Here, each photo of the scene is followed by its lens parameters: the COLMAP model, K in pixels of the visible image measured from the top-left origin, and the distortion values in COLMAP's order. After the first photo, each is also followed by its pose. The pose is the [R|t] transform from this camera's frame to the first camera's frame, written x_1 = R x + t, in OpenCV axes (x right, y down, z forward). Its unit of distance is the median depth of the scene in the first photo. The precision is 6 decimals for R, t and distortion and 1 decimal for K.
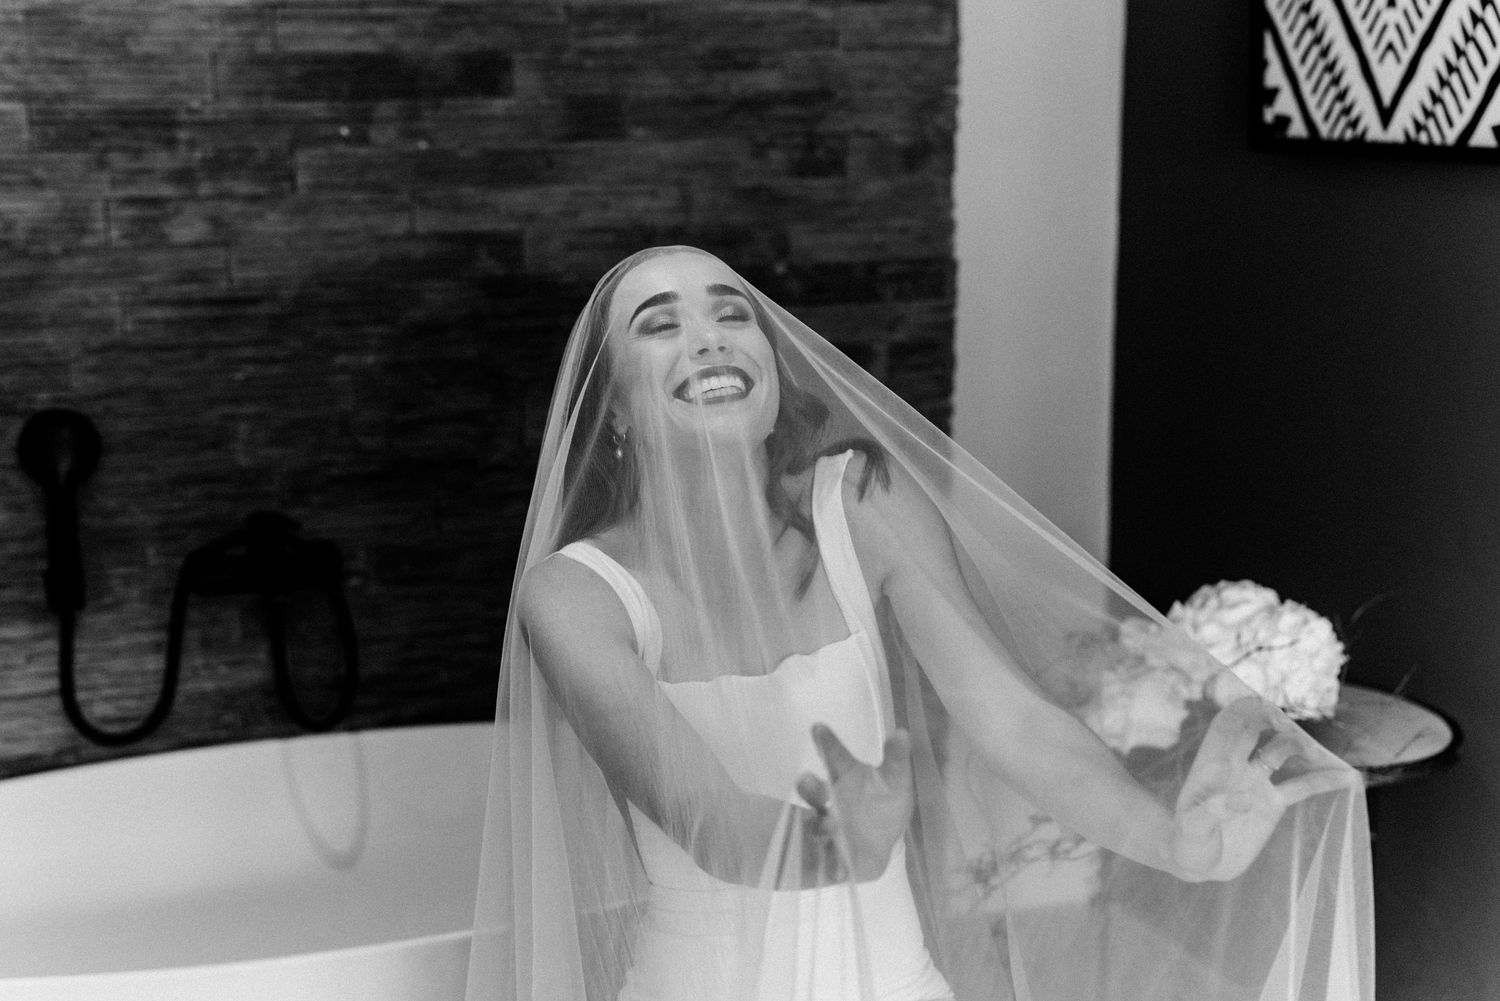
lens RADIAL K [[2259.5, 0, 711.1], [0, 2259.5, 523.2], [0, 0, 1]] dist [0.177594, 0.000000]
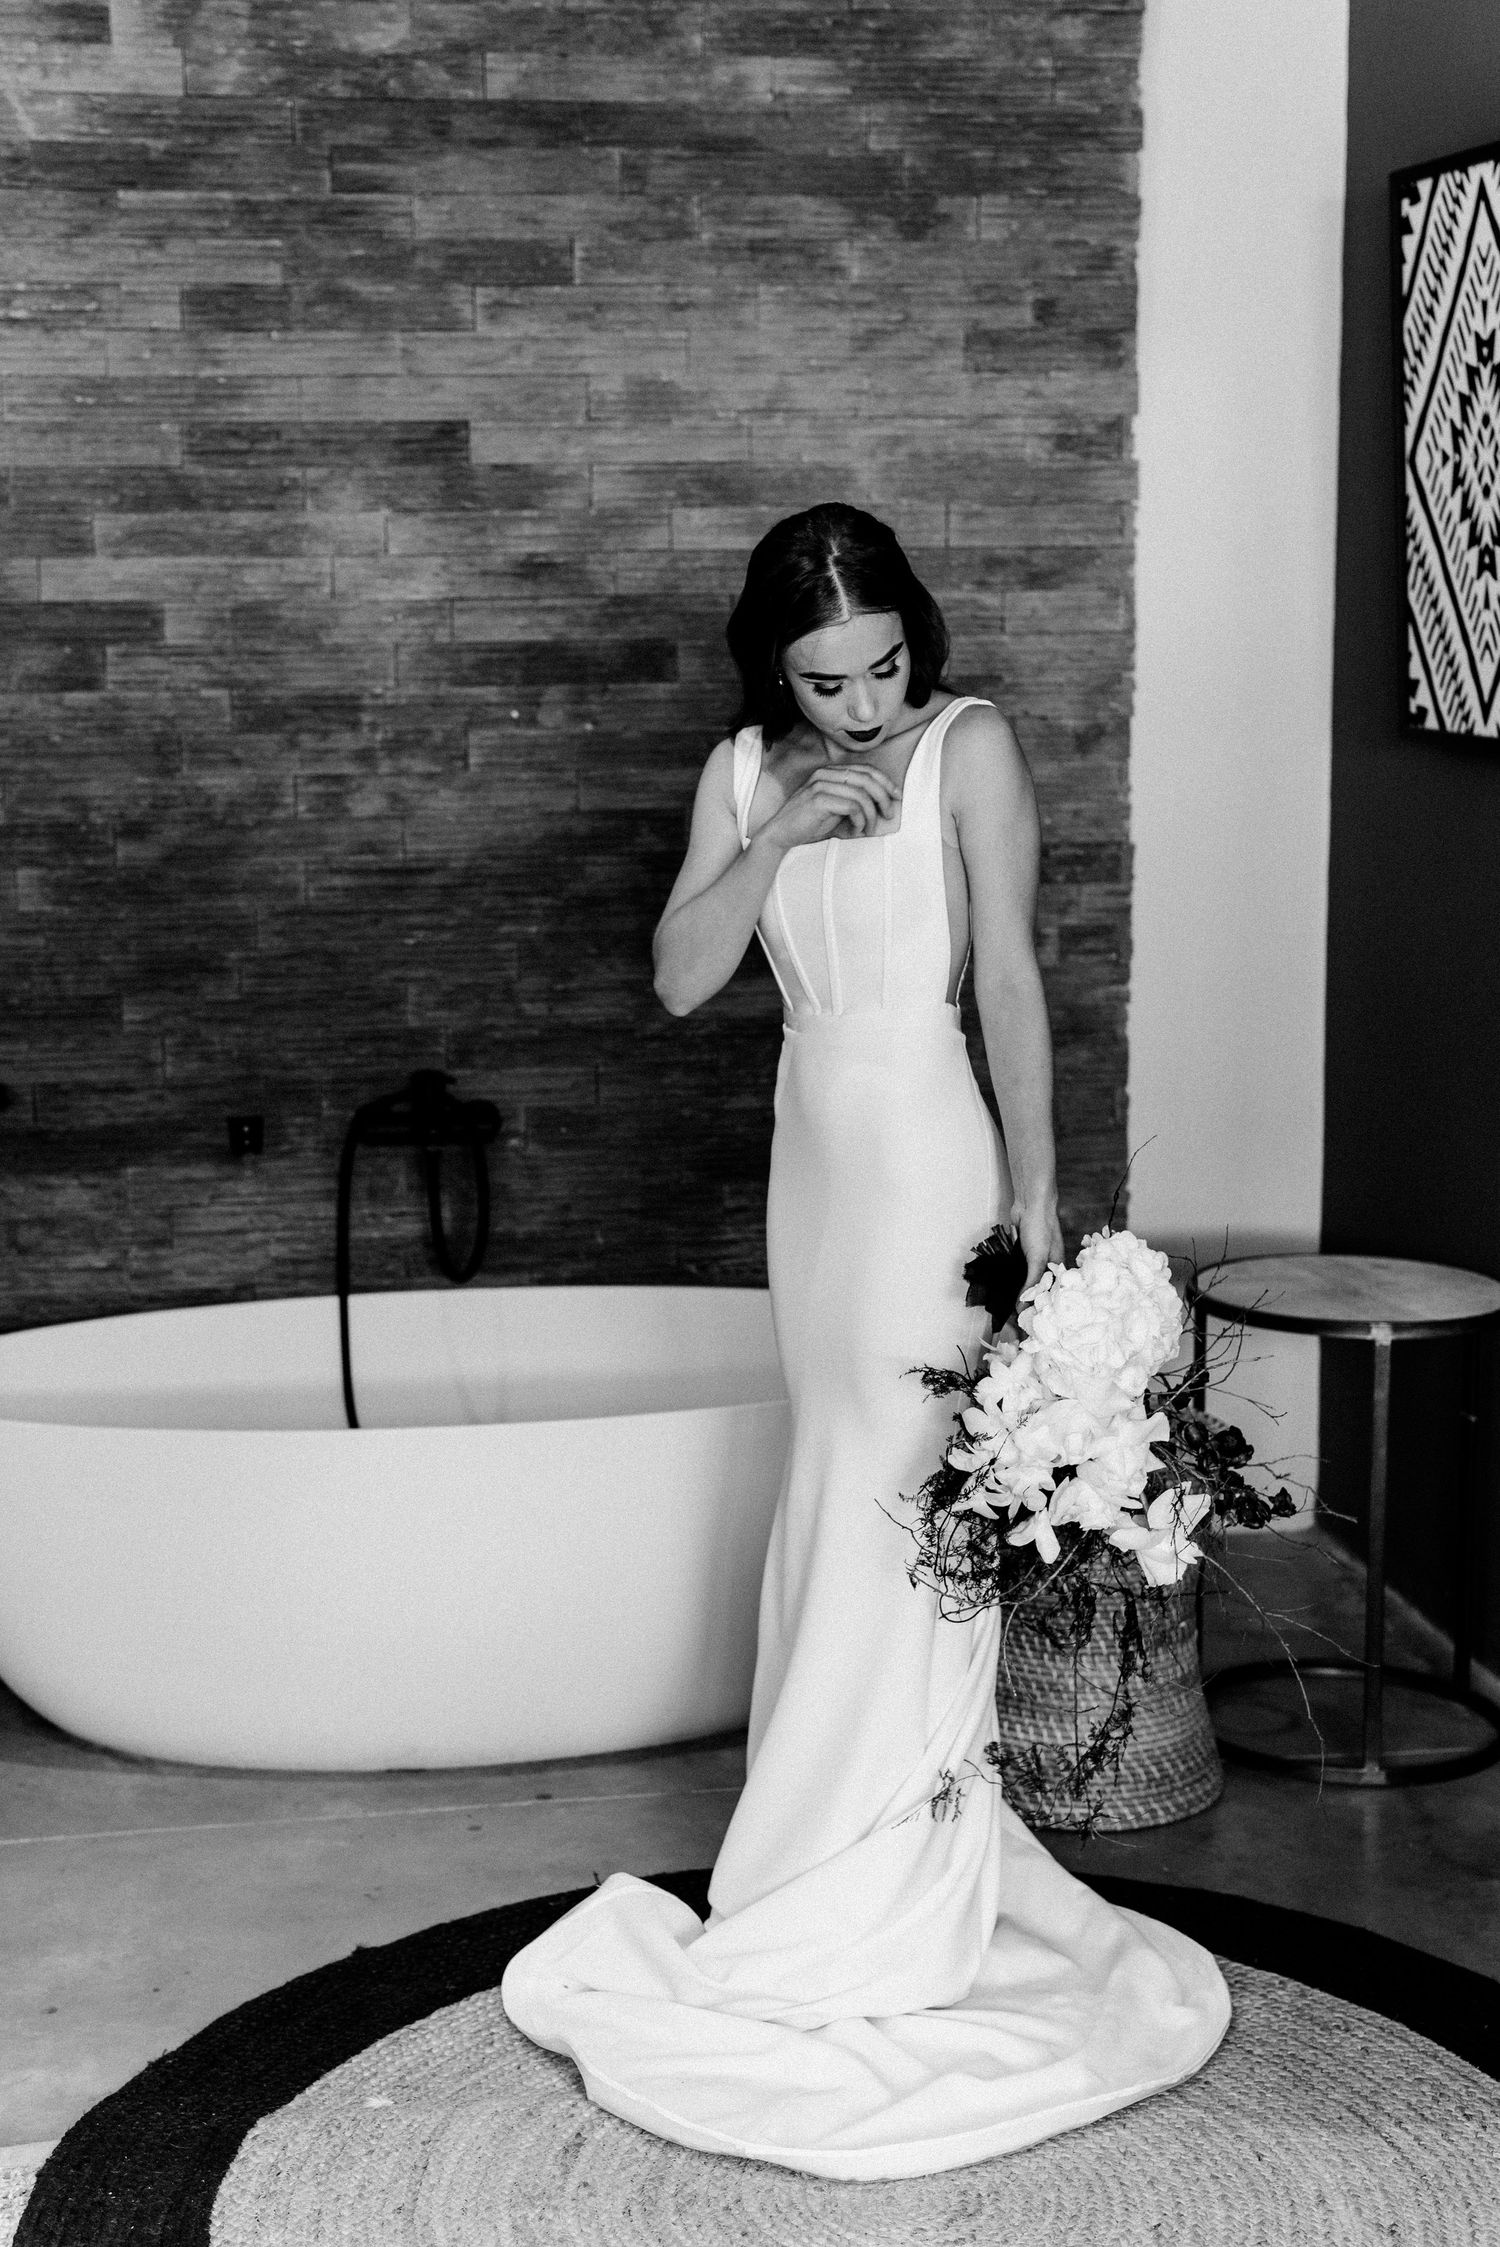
lens RADIAL K [[3188.0, 0, 752.2], [0, 3188.0, 1100.1], [0, 0, 1]] dist [0.152687, 0.000000]
pose [[0.984742, 0.029800, -0.171453, 0.207372], [-0.036431, 0.998700, -0.035657, 0.056584], [0.170167, 0.041359, 0.984547, -0.437255]]
